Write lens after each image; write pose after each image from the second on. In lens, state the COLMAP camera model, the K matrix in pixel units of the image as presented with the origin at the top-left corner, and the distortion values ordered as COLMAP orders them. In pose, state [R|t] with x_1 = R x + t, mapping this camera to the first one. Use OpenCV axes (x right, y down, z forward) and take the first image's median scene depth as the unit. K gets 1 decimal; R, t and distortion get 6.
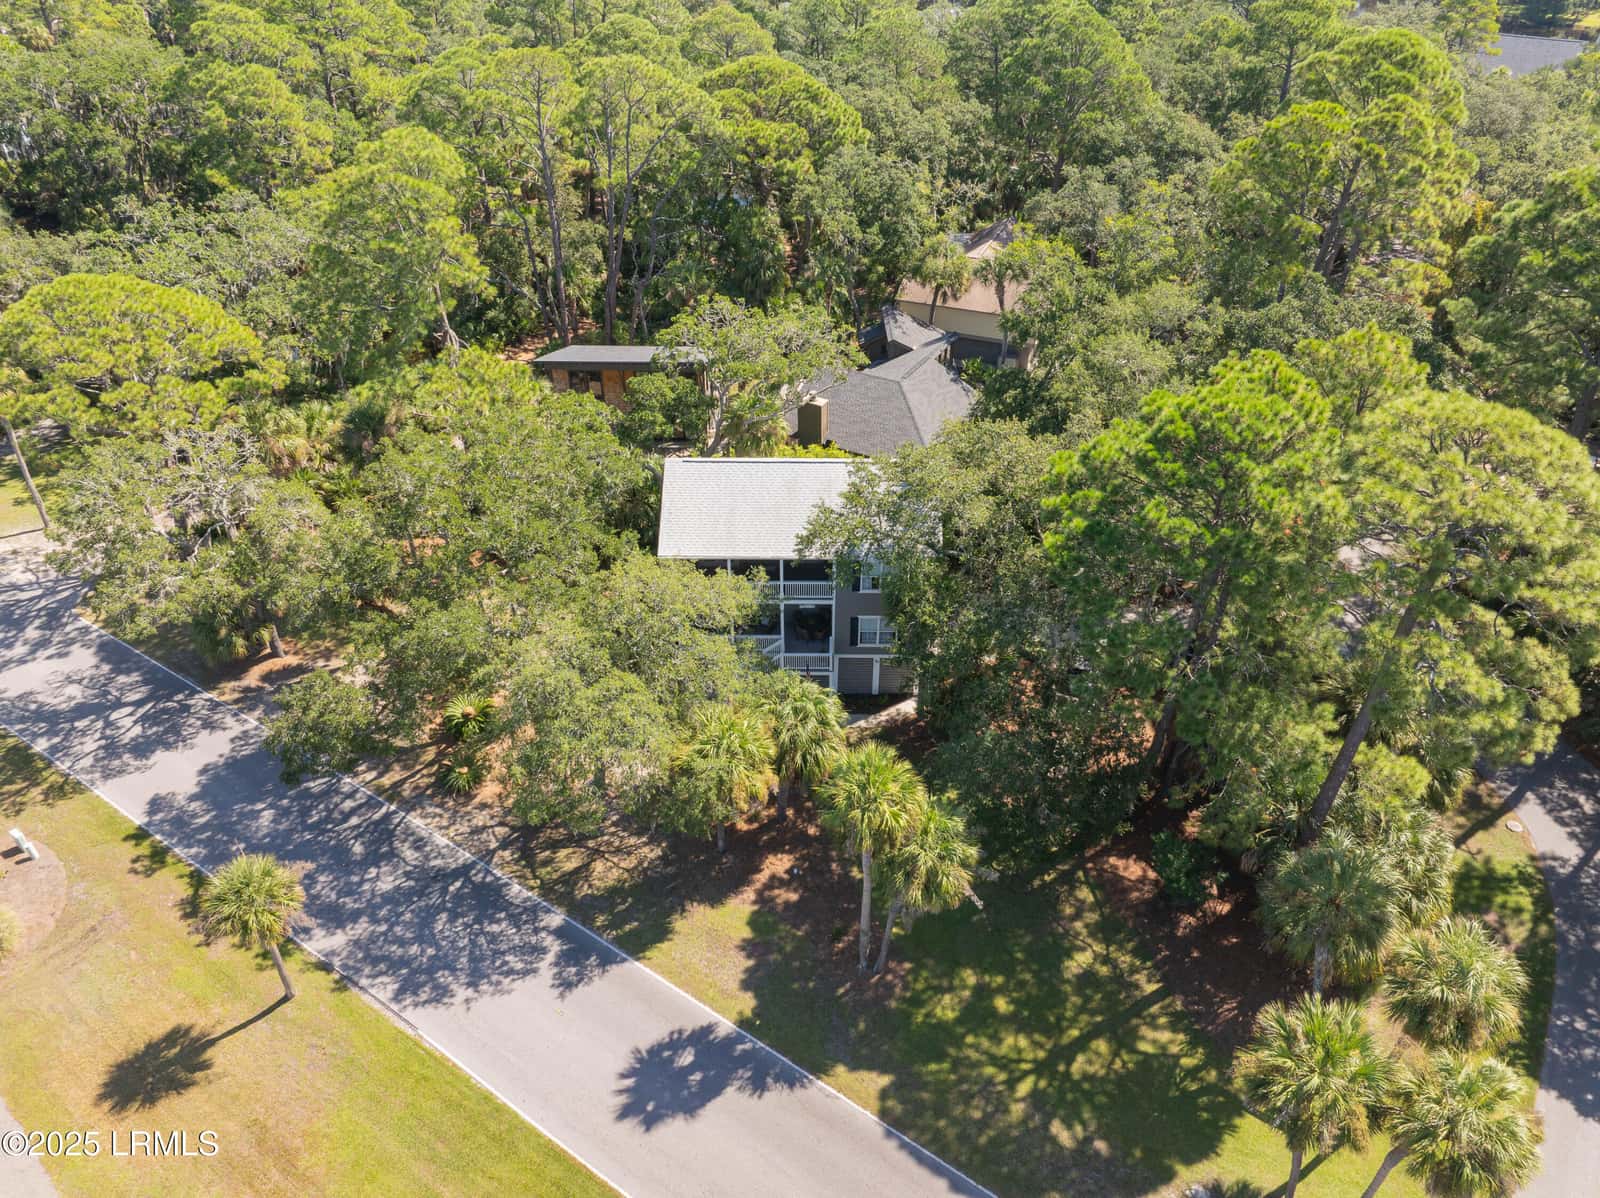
lens RADIAL K [[1127.5, 0, 807.2], [0, 1127.5, 599.2], [0, 0, 1]] dist [-0.031604, -0.004469]
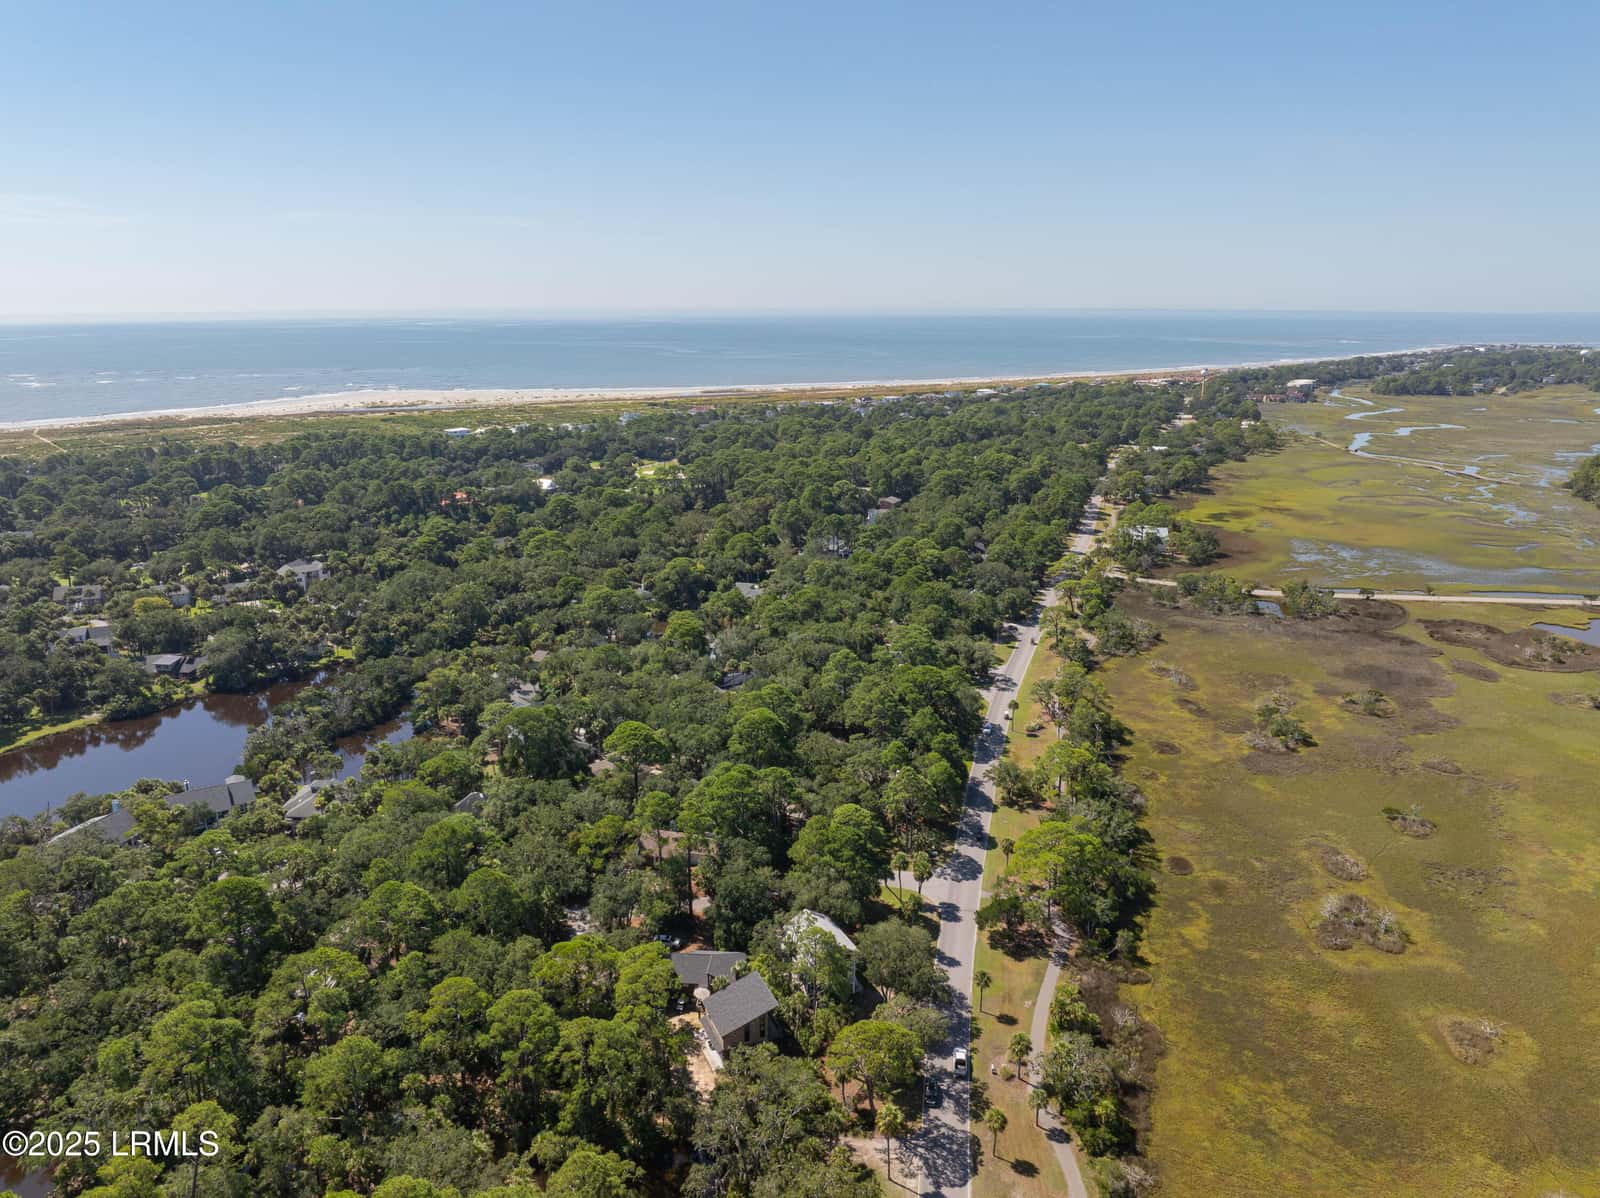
lens RADIAL K [[1138.3, 0, 803.7], [0, 1138.3, 592.9], [0, 0, 1]] dist [-0.062555, 0.041765]
pose [[-0.415659, -0.230322, 0.879875, -3.388481], [0.537394, 0.718288, 0.441892, -2.910834], [-0.733781, 0.656516, -0.174789, 1.080325]]
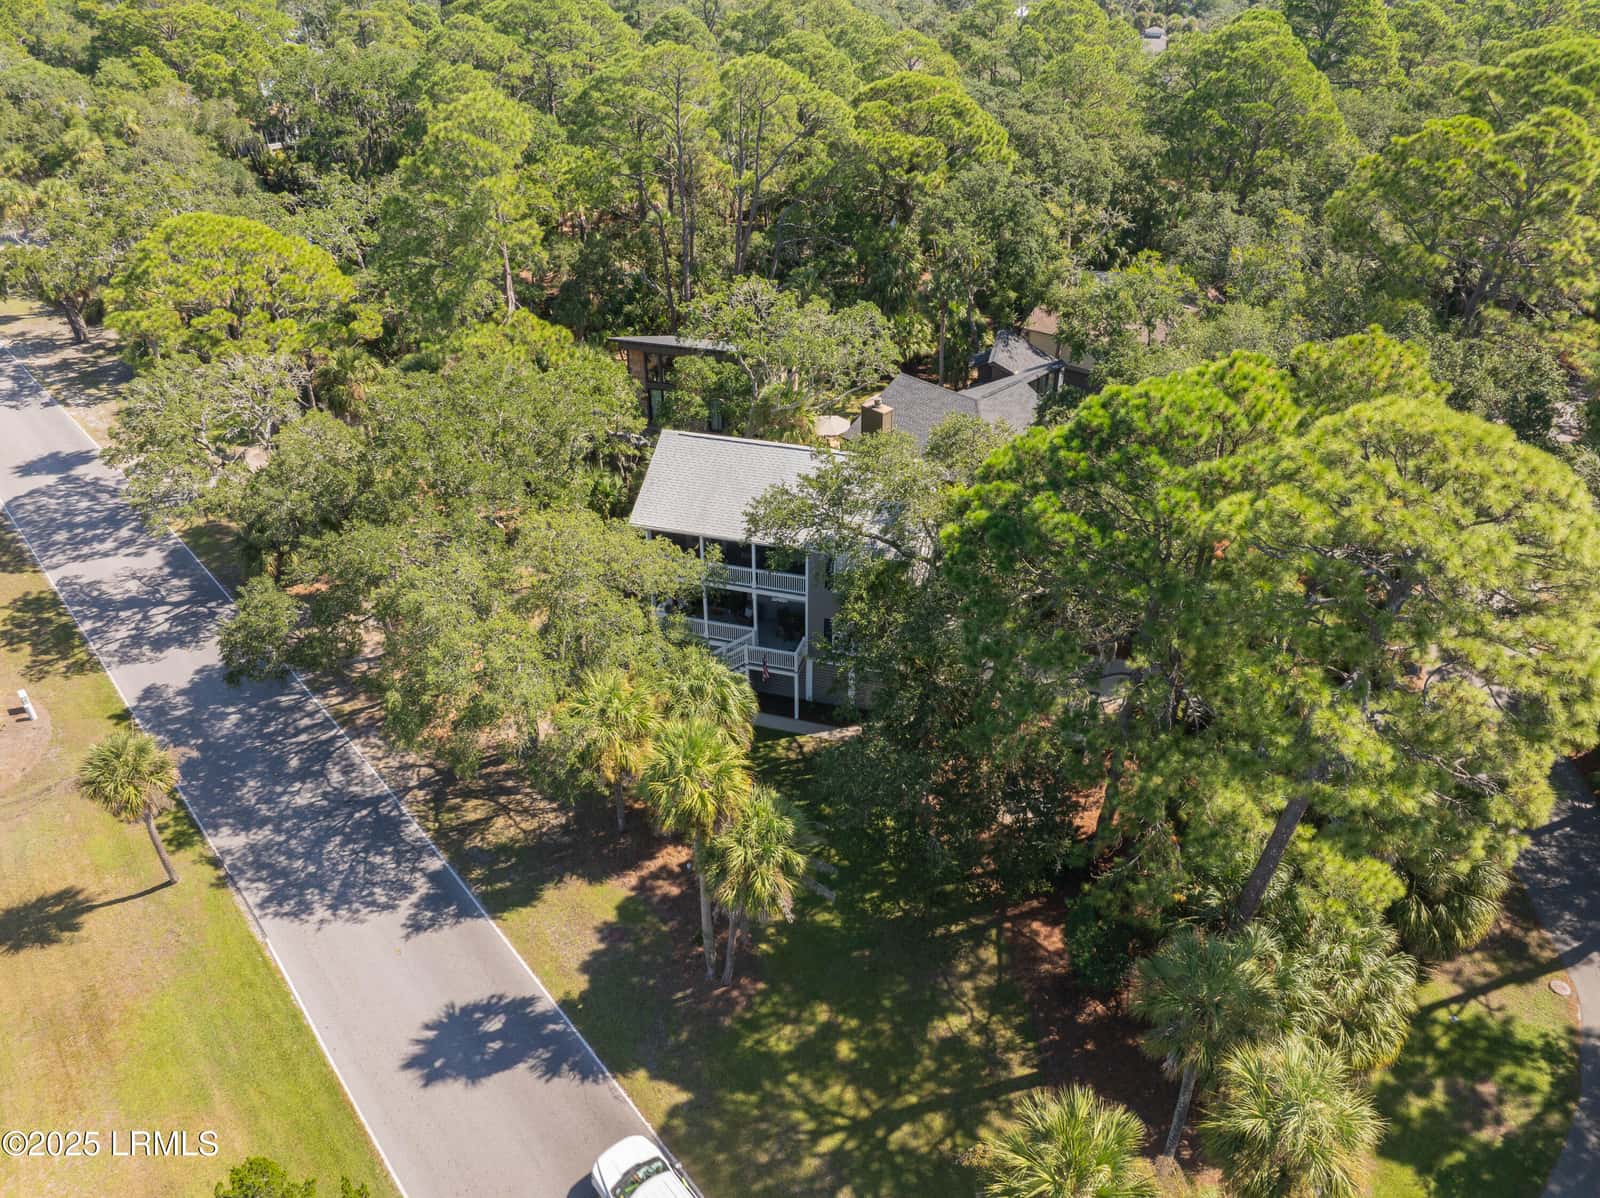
lens RADIAL K [[1130.6, 0, 800.8], [0, 1130.6, 595.2], [0, 0, 1]] dist [-0.033558, 0.002352]
pose [[0.964866, 0.140568, -0.221978, 0.255640], [-0.153127, 0.987383, -0.040330, 0.042647], [0.213508, 0.072904, 0.974217, 0.089950]]
